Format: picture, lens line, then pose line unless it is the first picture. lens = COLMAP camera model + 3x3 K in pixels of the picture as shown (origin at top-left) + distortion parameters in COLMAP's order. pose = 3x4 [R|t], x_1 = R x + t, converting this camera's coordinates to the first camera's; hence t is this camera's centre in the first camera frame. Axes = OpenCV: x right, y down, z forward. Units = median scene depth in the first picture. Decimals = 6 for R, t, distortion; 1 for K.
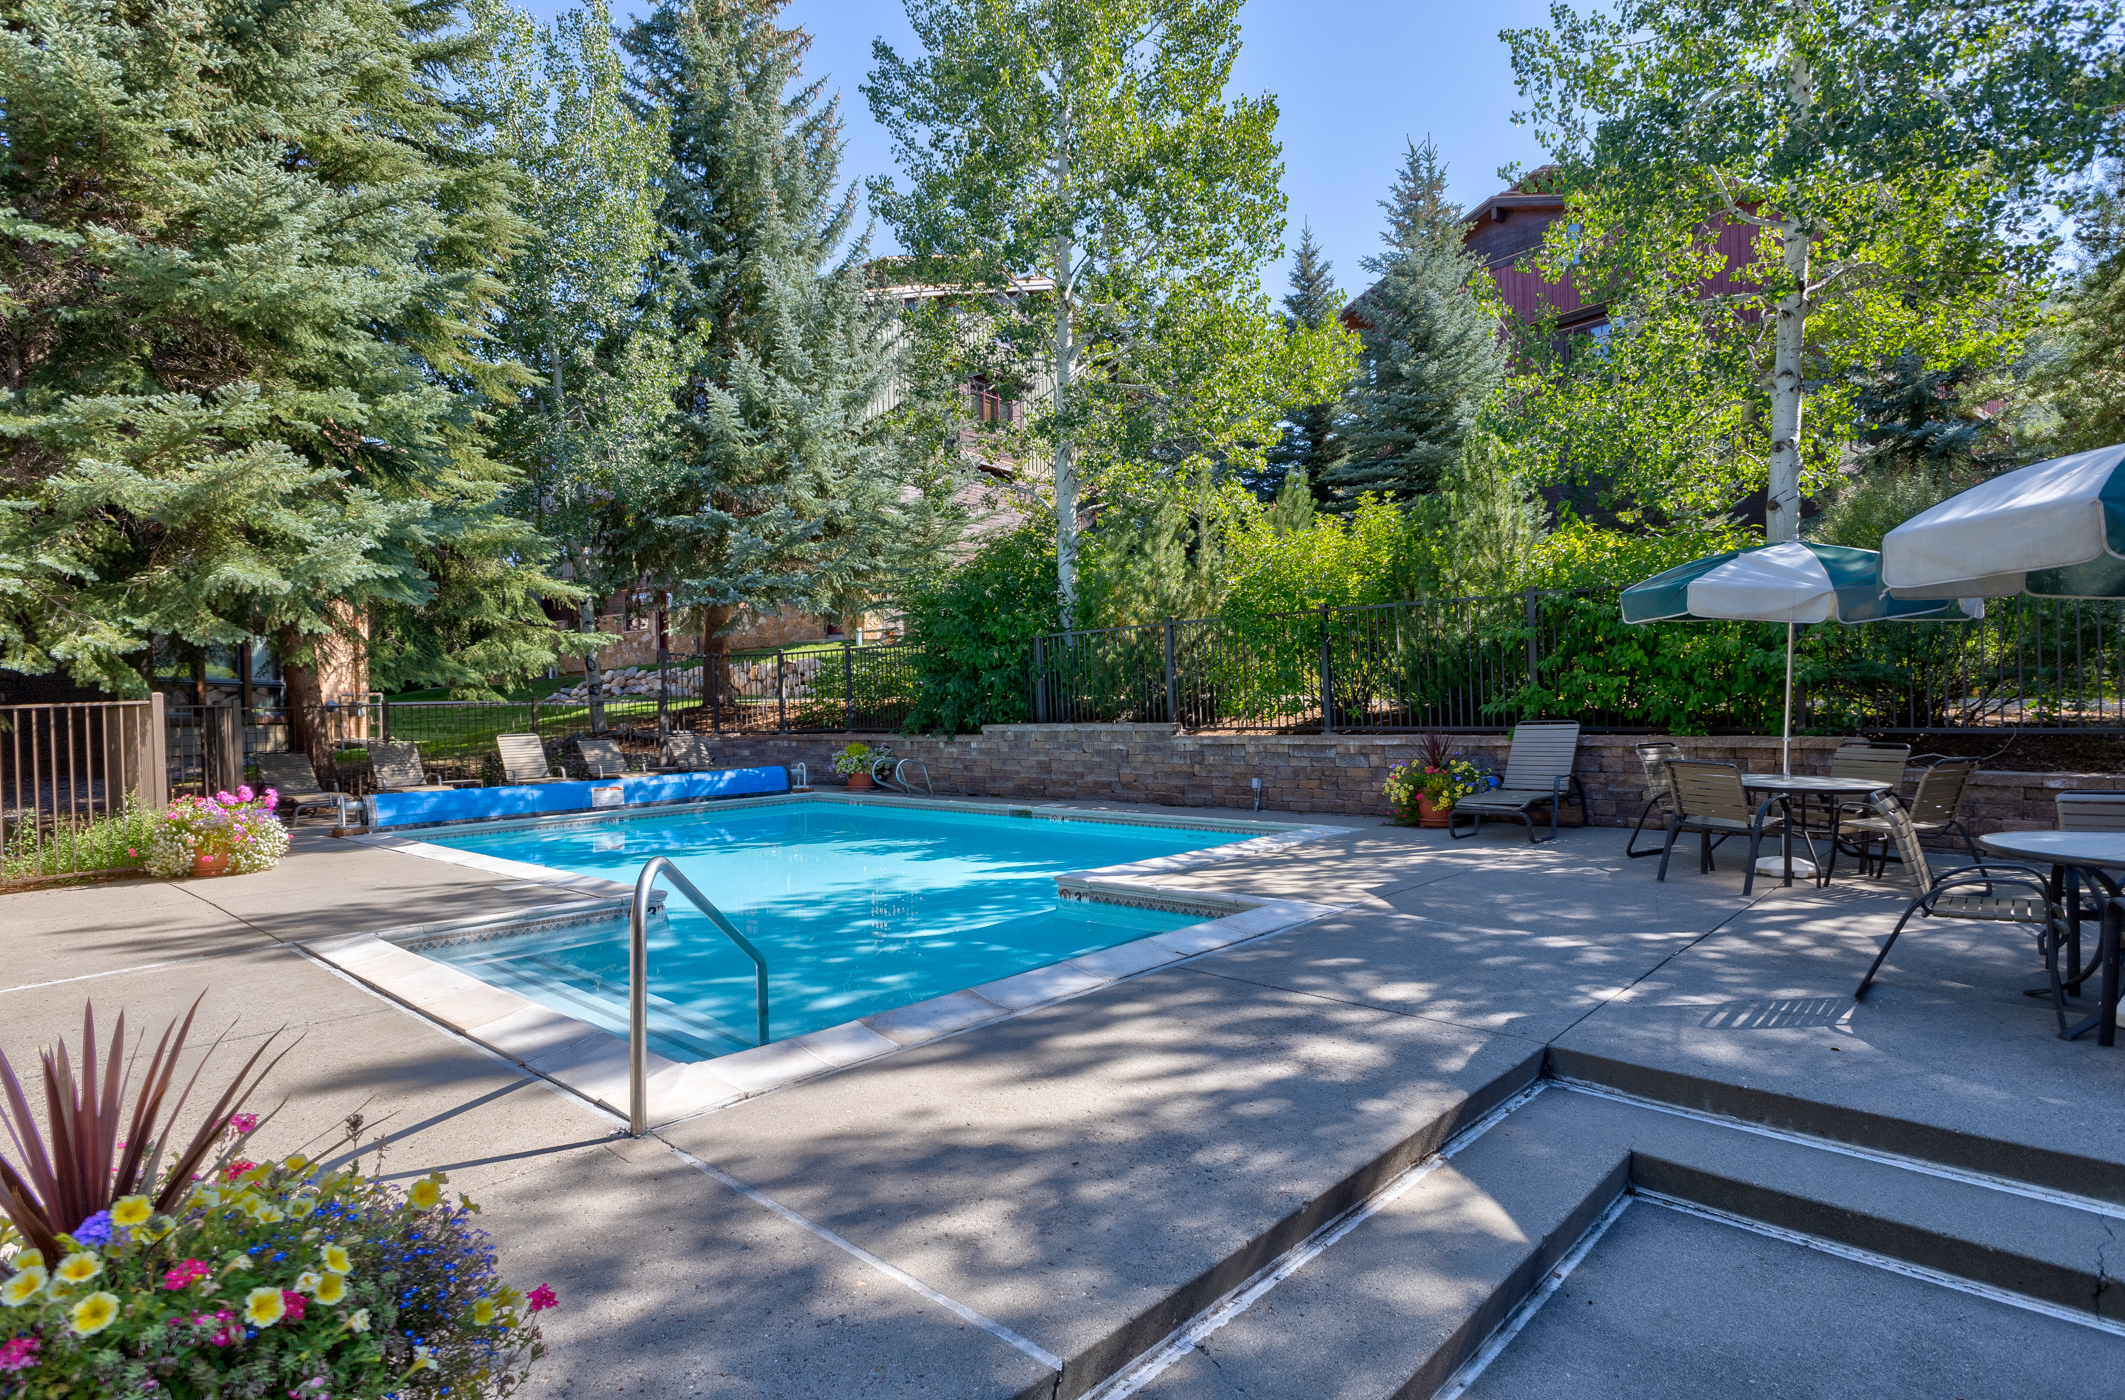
lens RADIAL K [[1066.6, 0, 1062.8], [0, 1066.6, 713.0], [0, 0, 1]] dist [-0.009741, -0.000431]
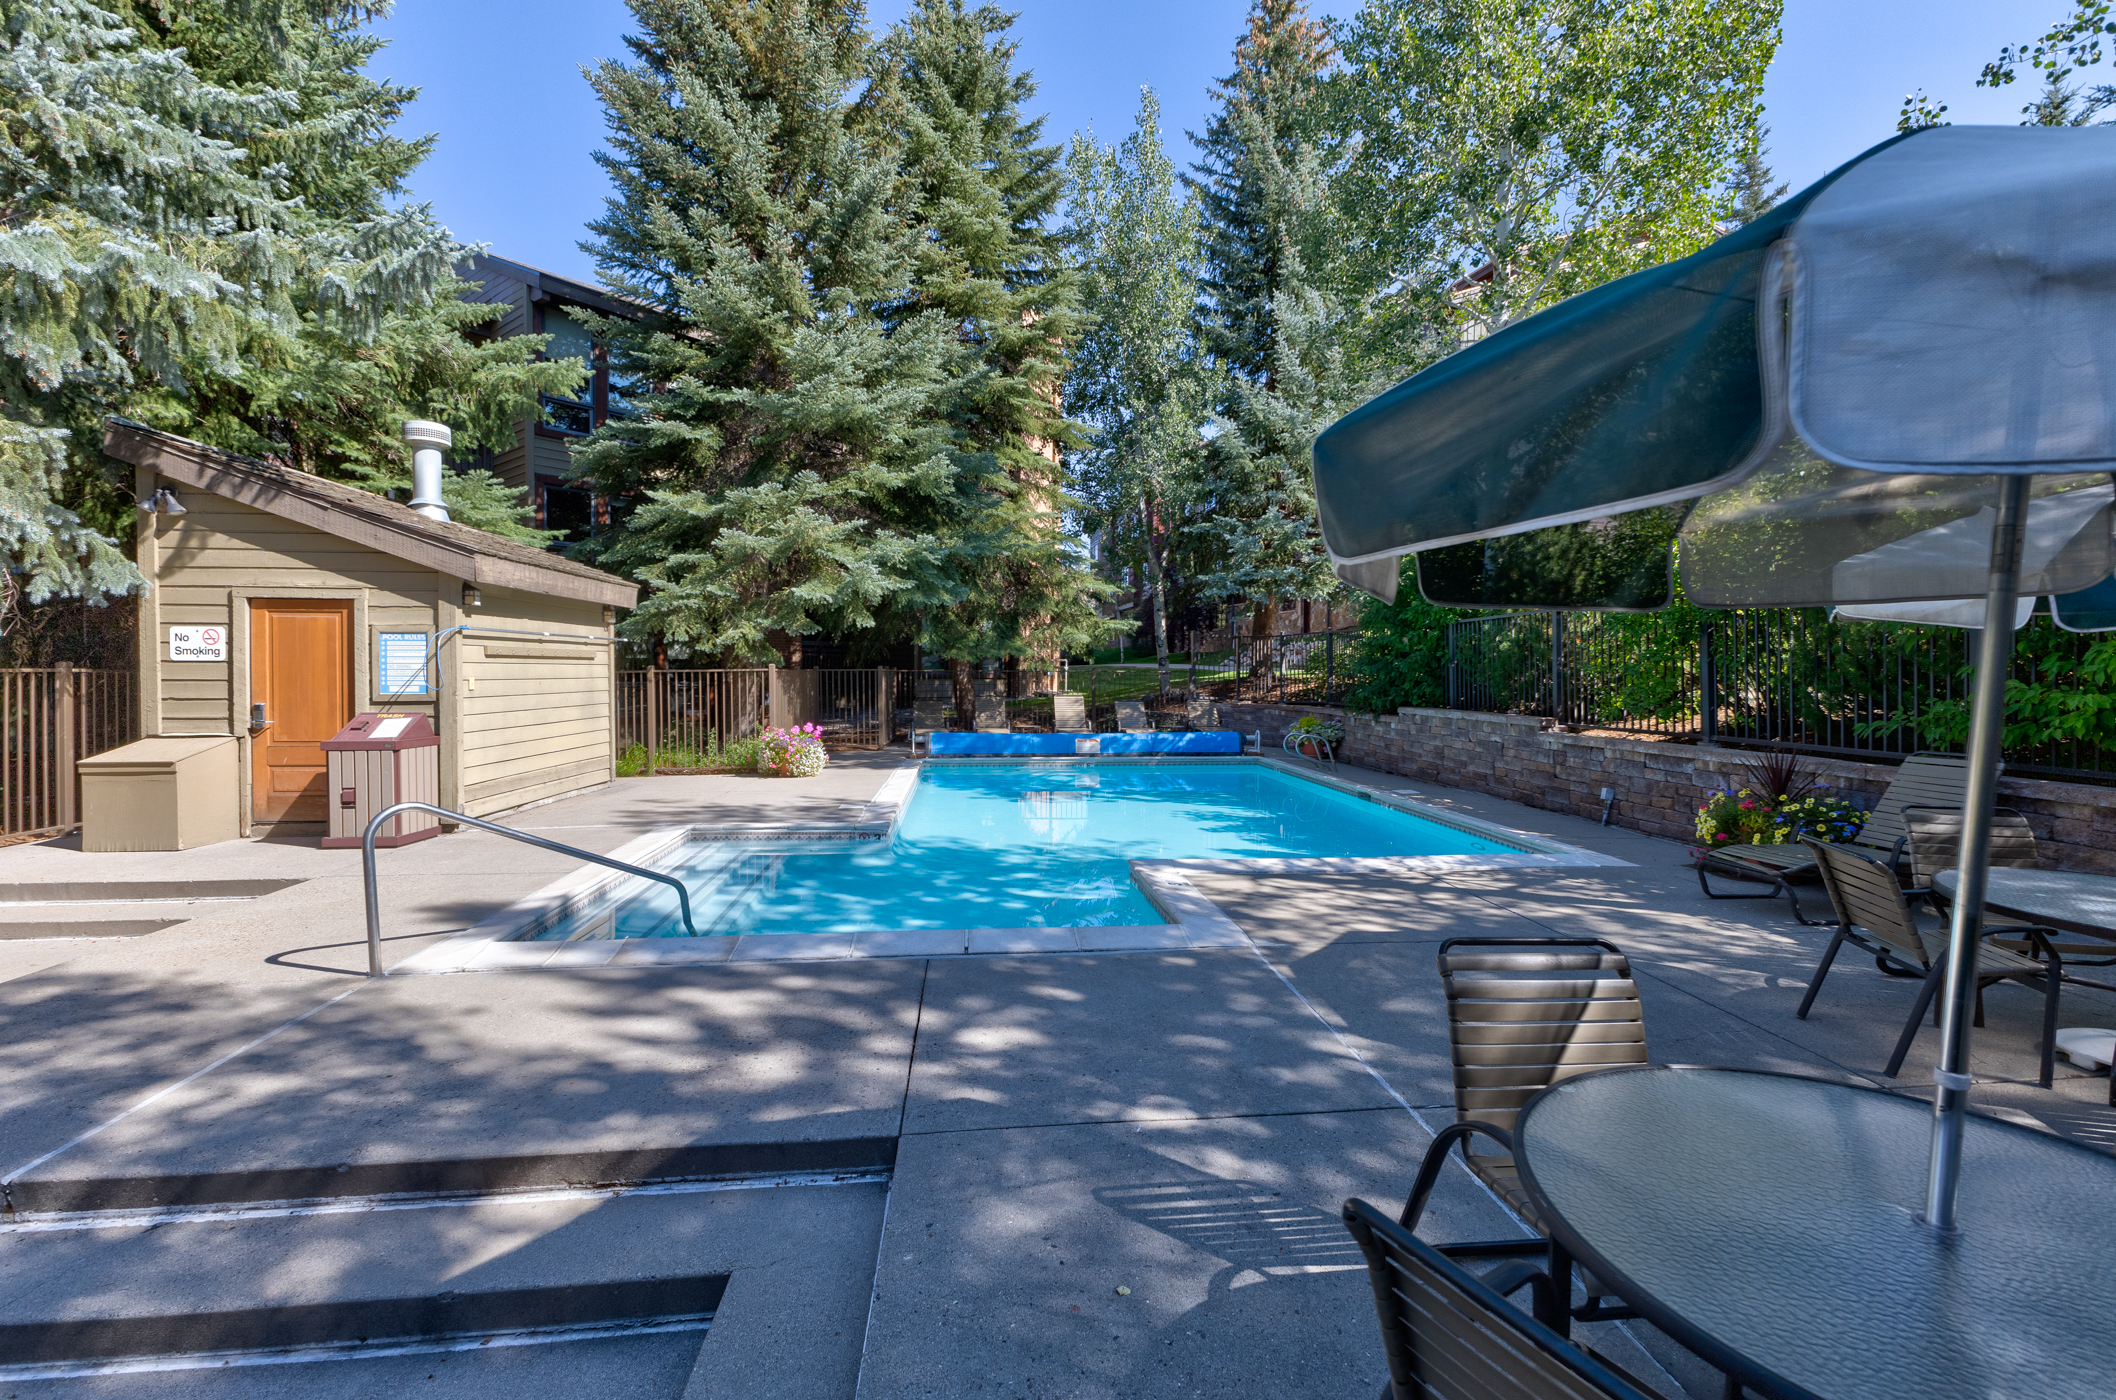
lens RADIAL K [[891.4, 0, 1058.0], [0, 891.4, 700.0], [0, 0, 1]] dist [0.010572, 0.000220]
pose [[0.773572, 0.049888, -0.631742, 0.894968], [-0.033638, 0.998724, 0.037679, -0.071061], [0.632816, -0.007897, 0.774262, 0.454876]]
